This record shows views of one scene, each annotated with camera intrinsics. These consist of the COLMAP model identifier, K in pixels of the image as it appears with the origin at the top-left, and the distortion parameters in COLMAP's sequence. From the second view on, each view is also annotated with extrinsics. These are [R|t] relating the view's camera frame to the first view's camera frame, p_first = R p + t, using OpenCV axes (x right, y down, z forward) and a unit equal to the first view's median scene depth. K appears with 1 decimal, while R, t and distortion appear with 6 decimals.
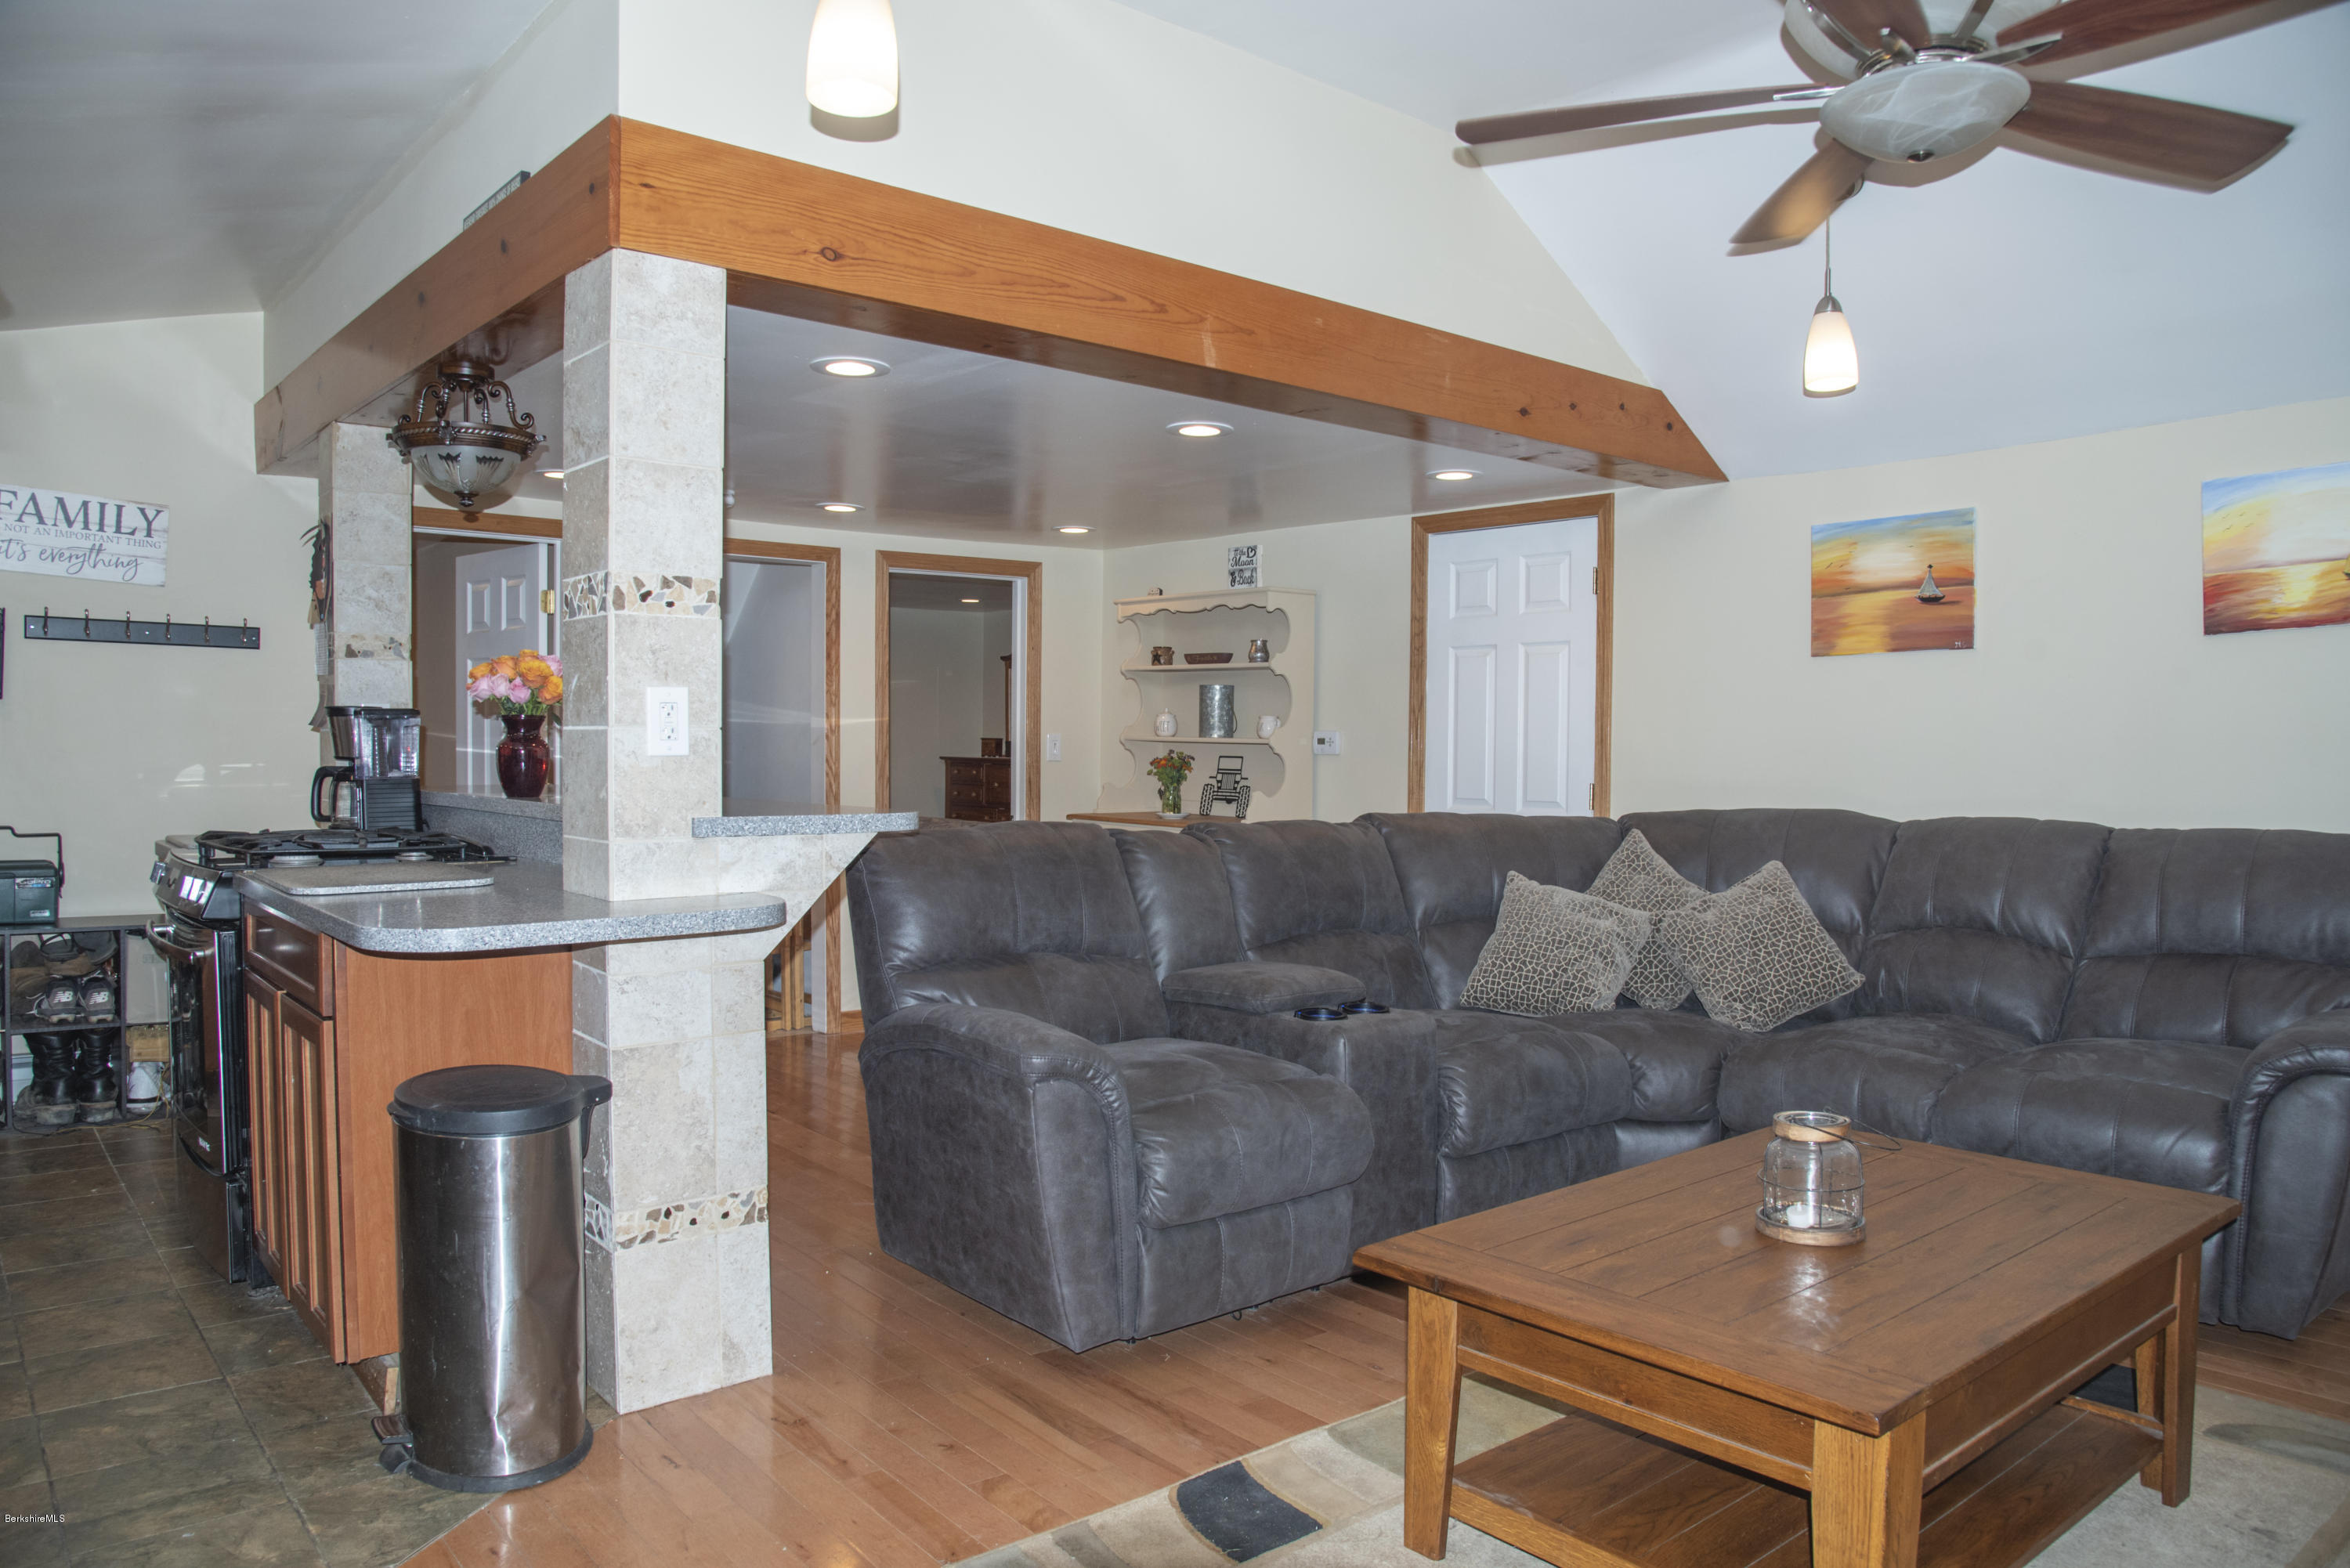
lens RADIAL K [[1591.3, 0, 1175.6], [0, 1591.3, 790.0], [0, 0, 1]] dist [0.002348, 0.000456]
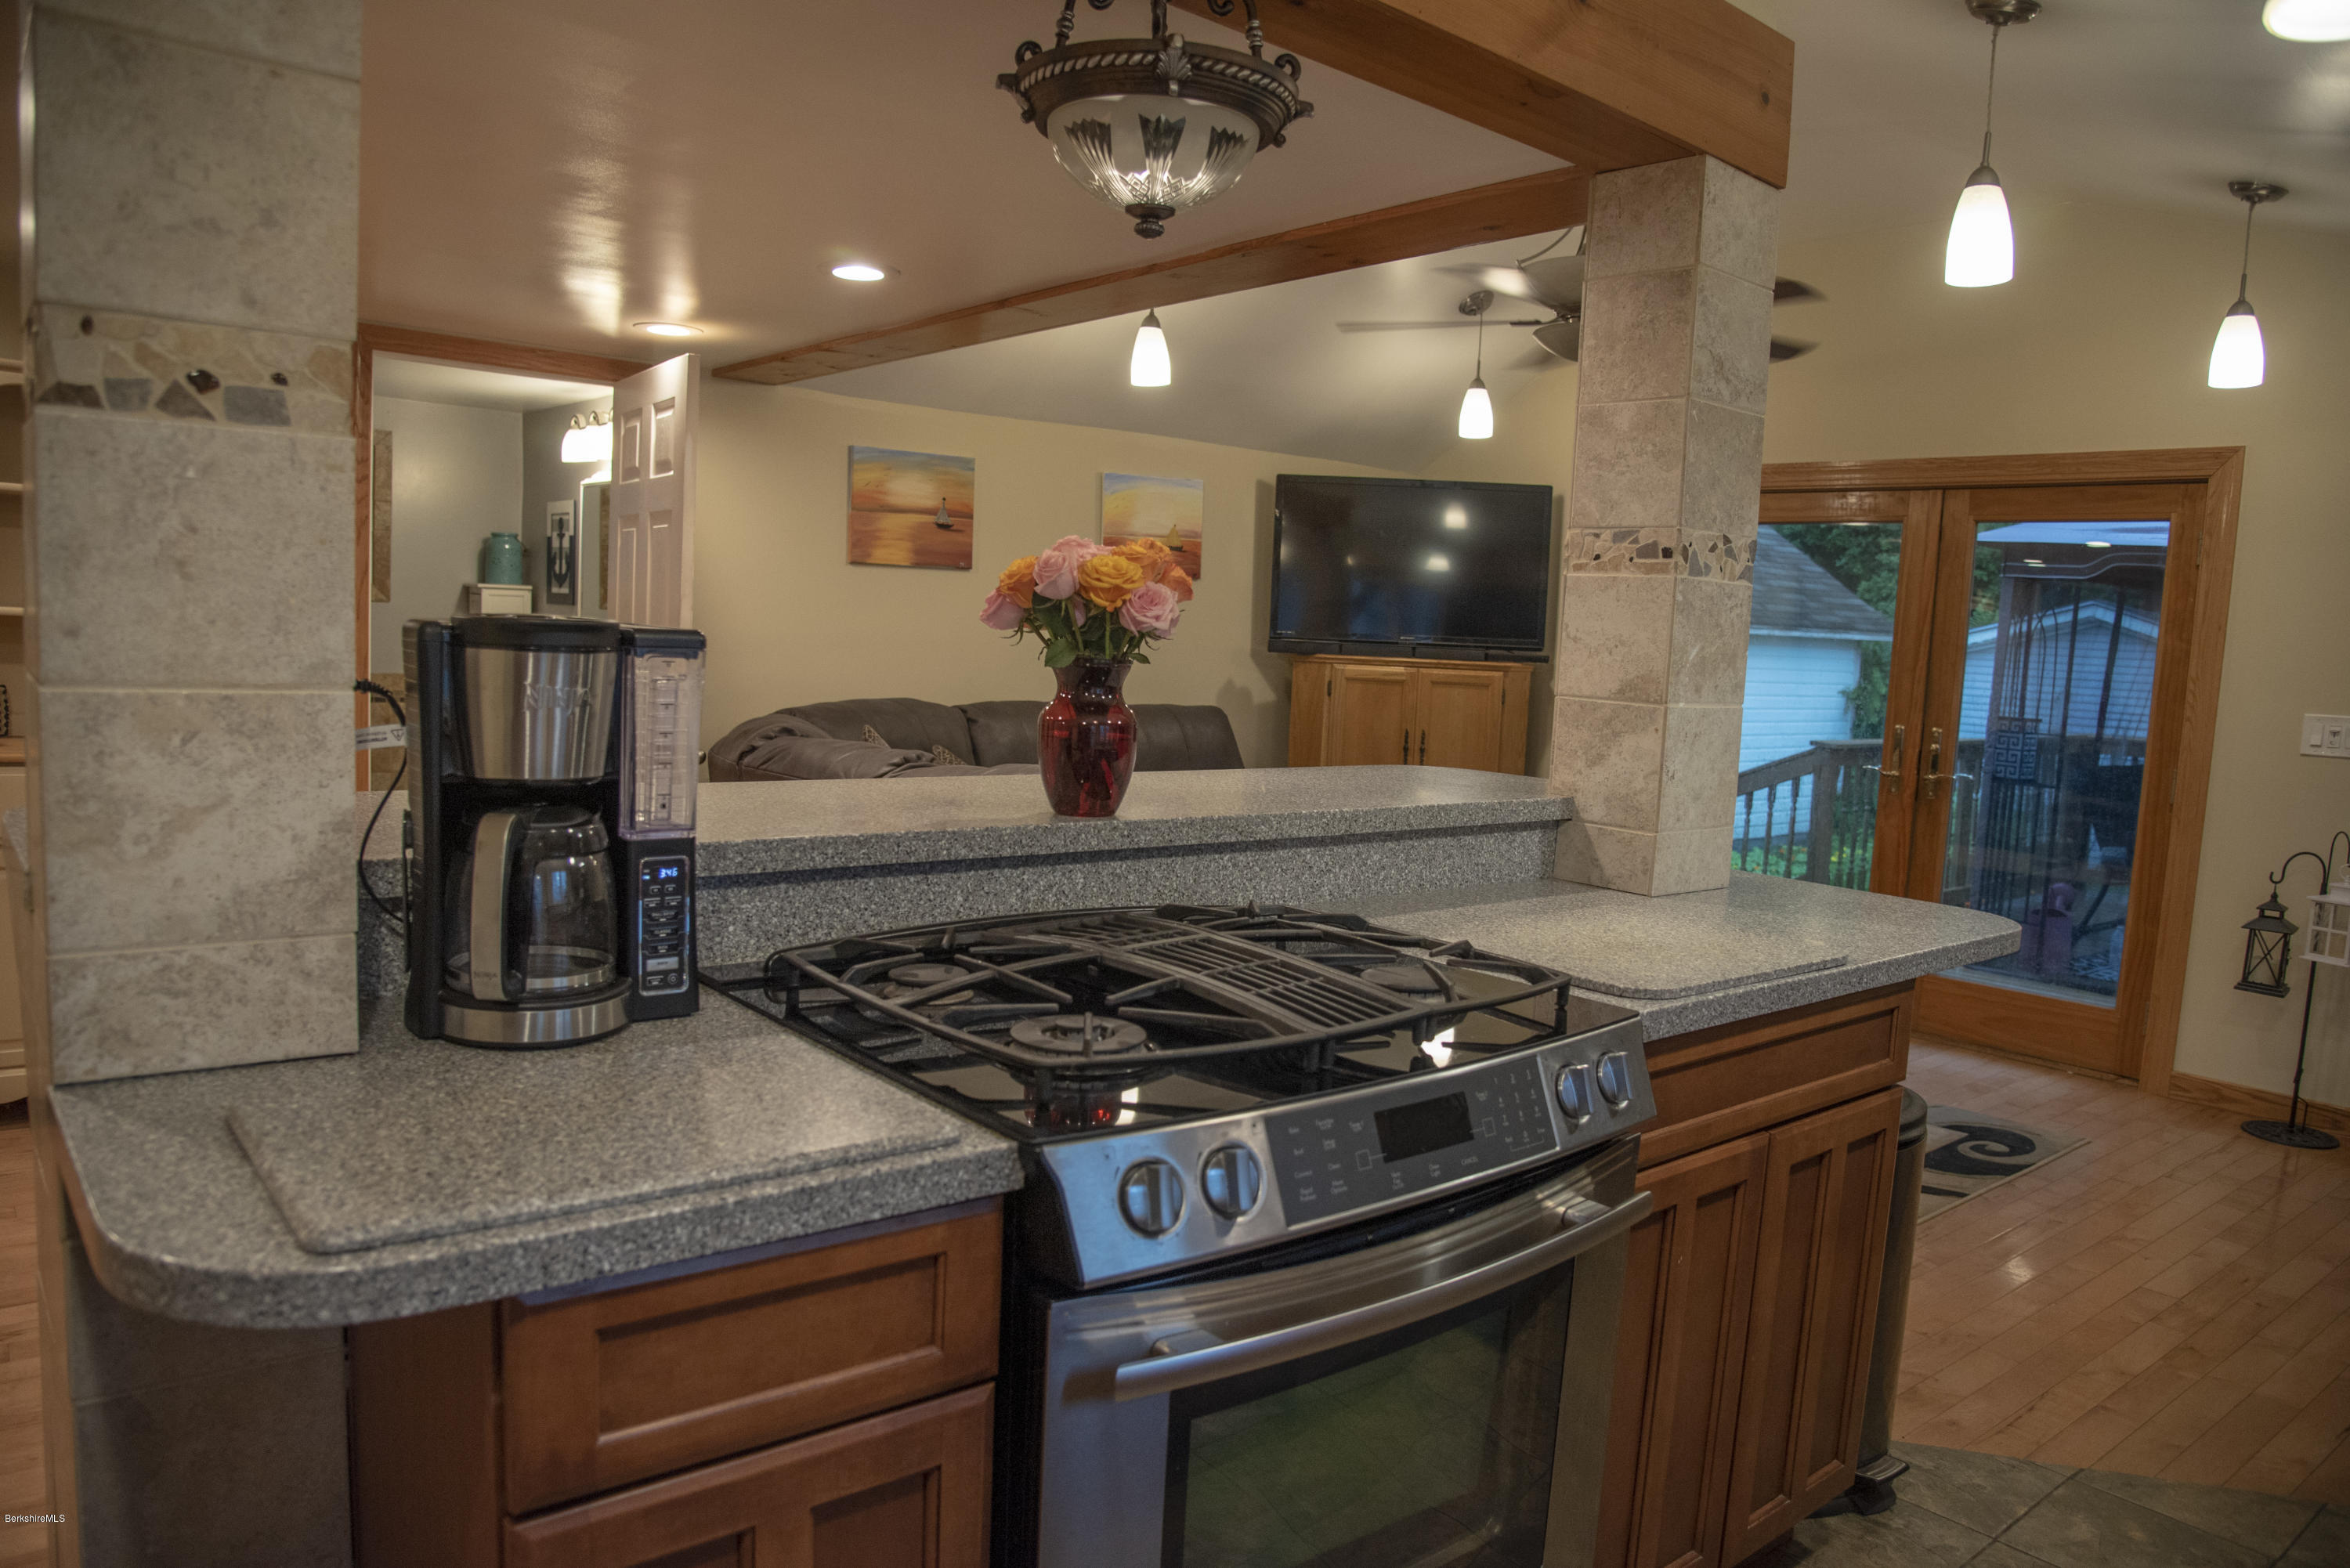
lens RADIAL K [[1591.3, 0, 1175.4], [0, 1591.3, 788.3], [0, 0, 1]] dist [0.002348, 0.000456]
pose [[0.018385, -0.107753, 0.994008, -0.774839], [-0.014526, 0.994042, 0.108026, -0.051979], [-0.999725, -0.016425, 0.016710, 0.783997]]
